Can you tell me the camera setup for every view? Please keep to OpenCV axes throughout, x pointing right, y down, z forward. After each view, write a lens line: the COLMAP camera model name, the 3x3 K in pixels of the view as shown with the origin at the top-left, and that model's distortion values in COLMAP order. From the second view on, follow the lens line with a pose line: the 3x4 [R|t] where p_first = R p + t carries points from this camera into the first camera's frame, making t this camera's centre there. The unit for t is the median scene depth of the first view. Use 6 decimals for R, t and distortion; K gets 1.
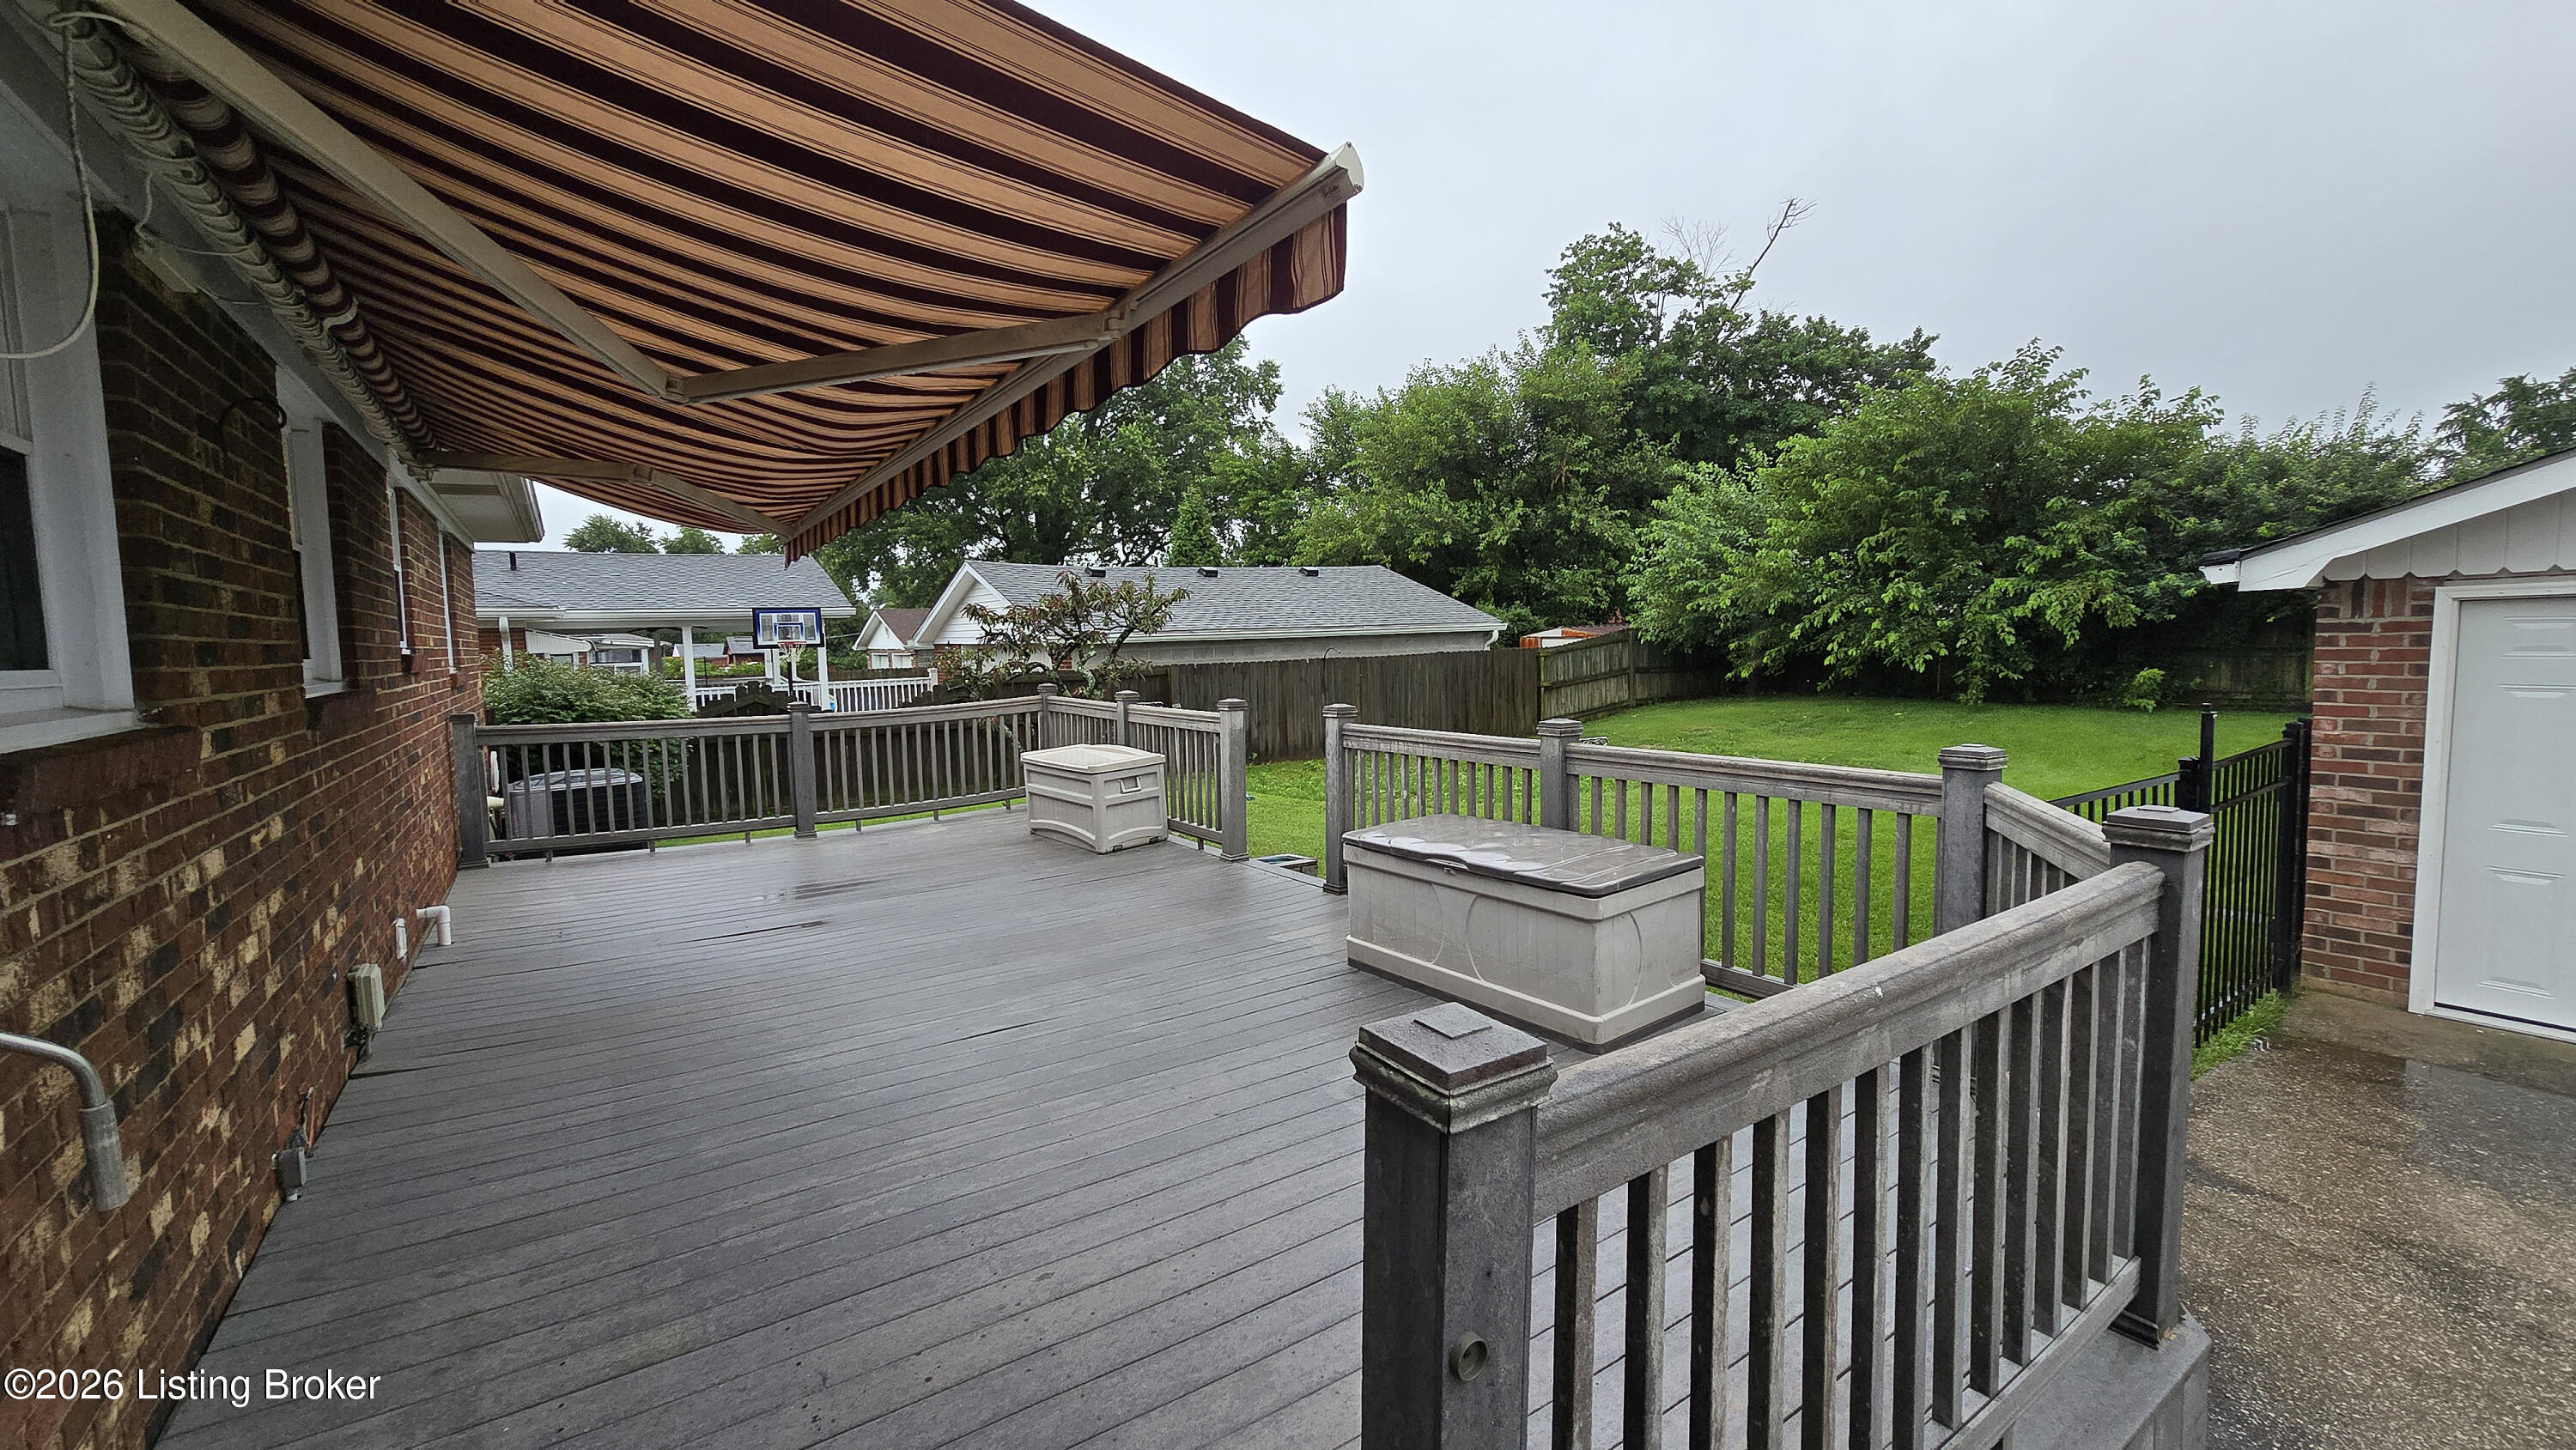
lens RADIAL K [[1062.9, 0, 1295.6], [0, 1062.9, 717.4], [0, 0, 1]] dist [0.001060, 0.000234]
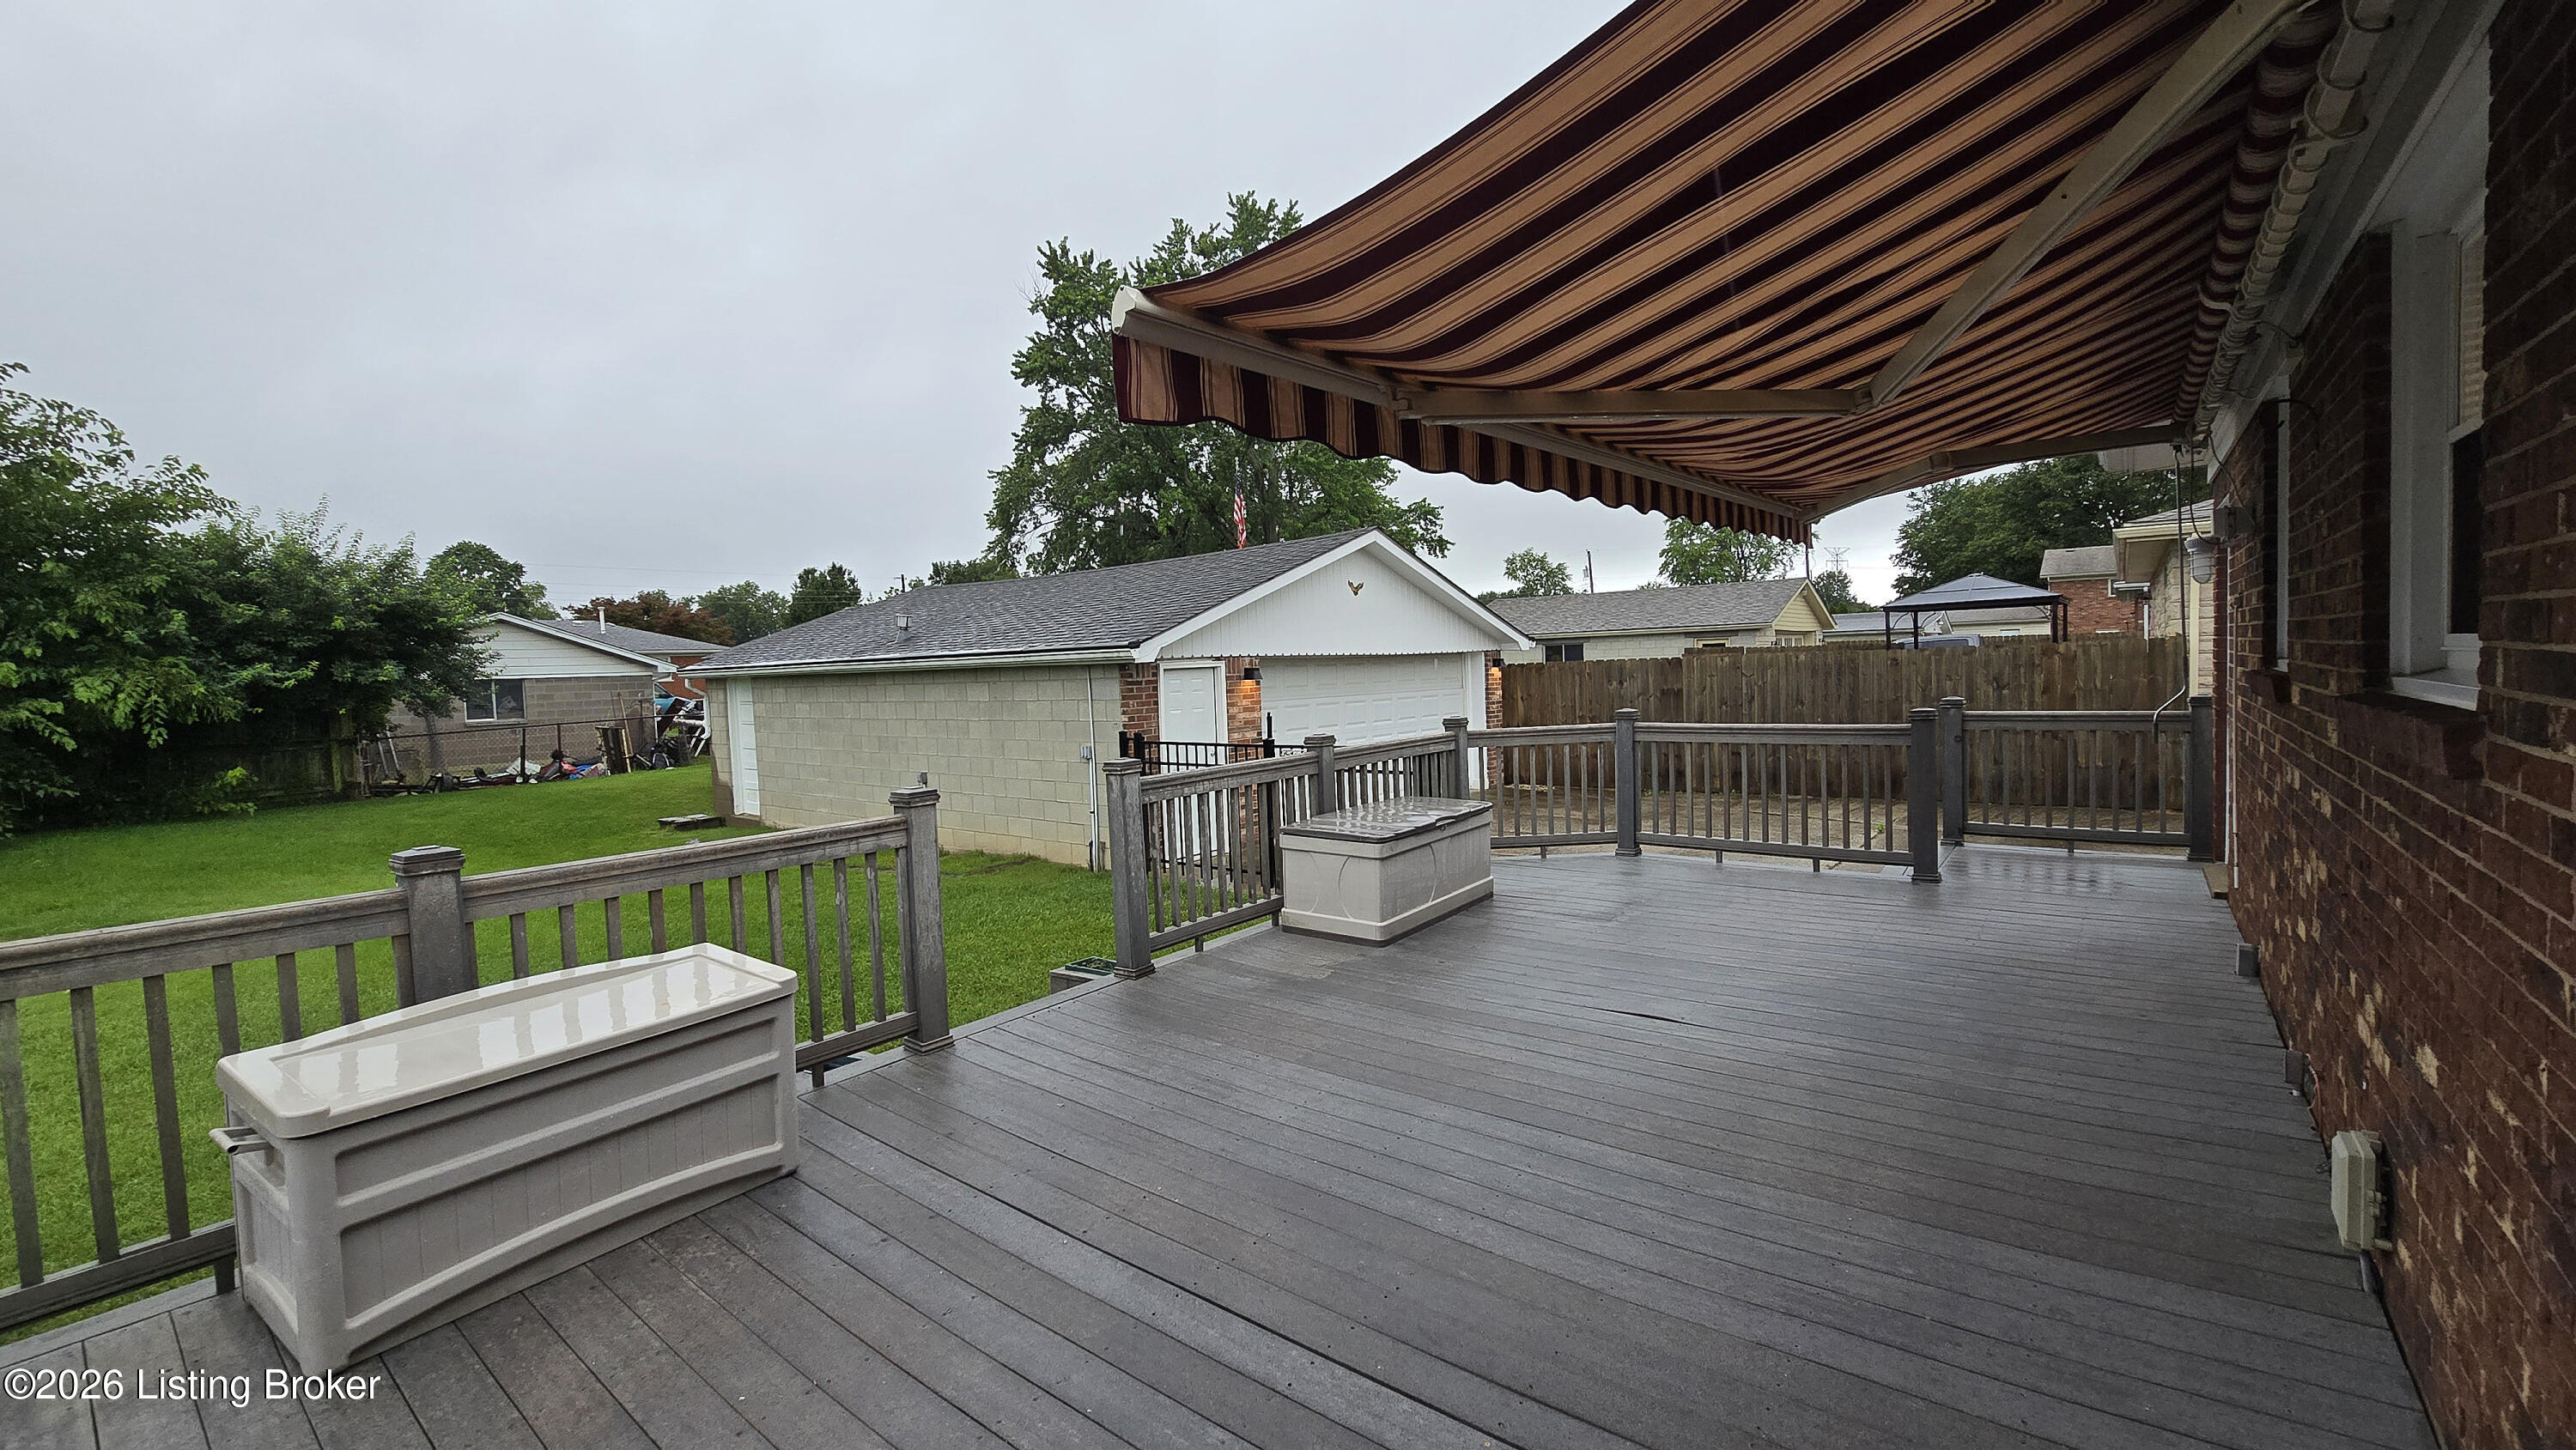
lens RADIAL K [[1062.9, 0, 1283.8], [0, 1062.9, 723.2], [0, 0, 1]] dist [0.001060, 0.000234]
pose [[-0.299991, -0.015838, 0.953810, -0.256538], [0.118077, 0.991557, 0.053602, -0.022613], [-0.946606, 0.128703, -0.295588, 0.350638]]
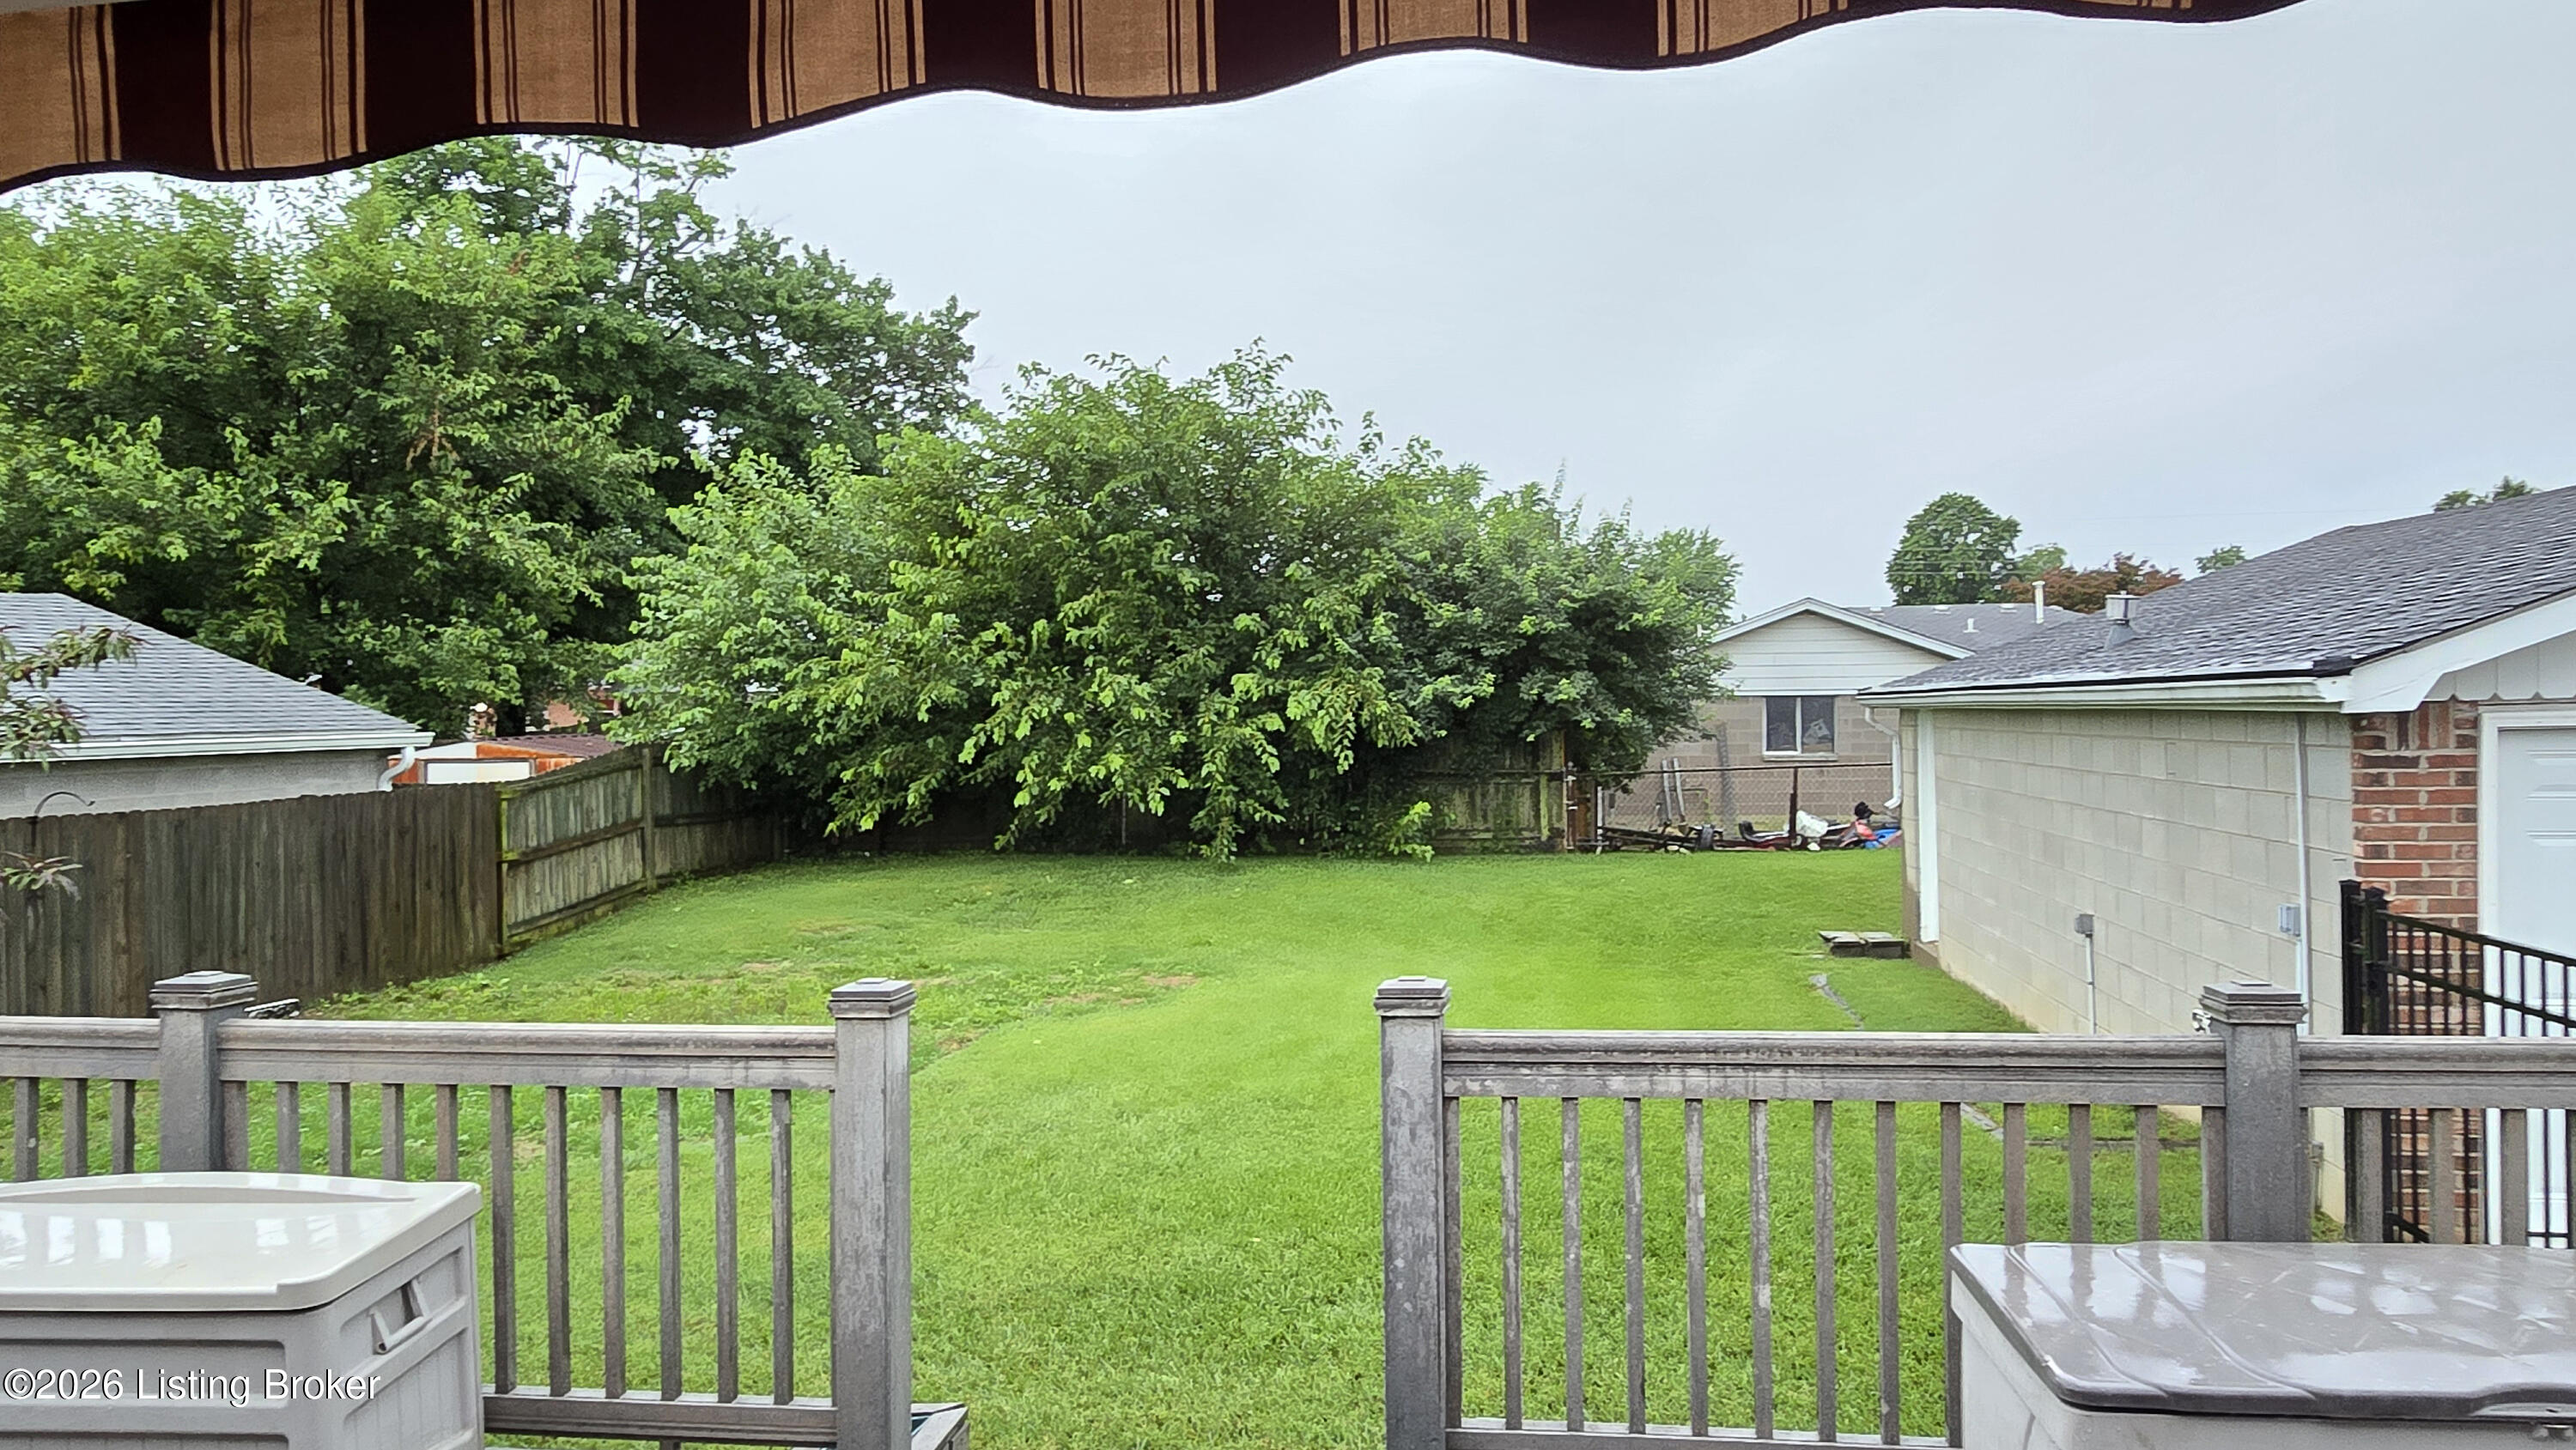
lens RADIAL K [[1759.3, 0, 1303.0], [0, 1759.3, 725.3], [0, 0, 1]] dist [-0.010305, 0.002428]
pose [[0.671642, 0.011534, 0.740786, -0.131676], [0.055733, 0.996259, -0.066042, -0.018967], [-0.738777, 0.085643, 0.668486, 0.194899]]
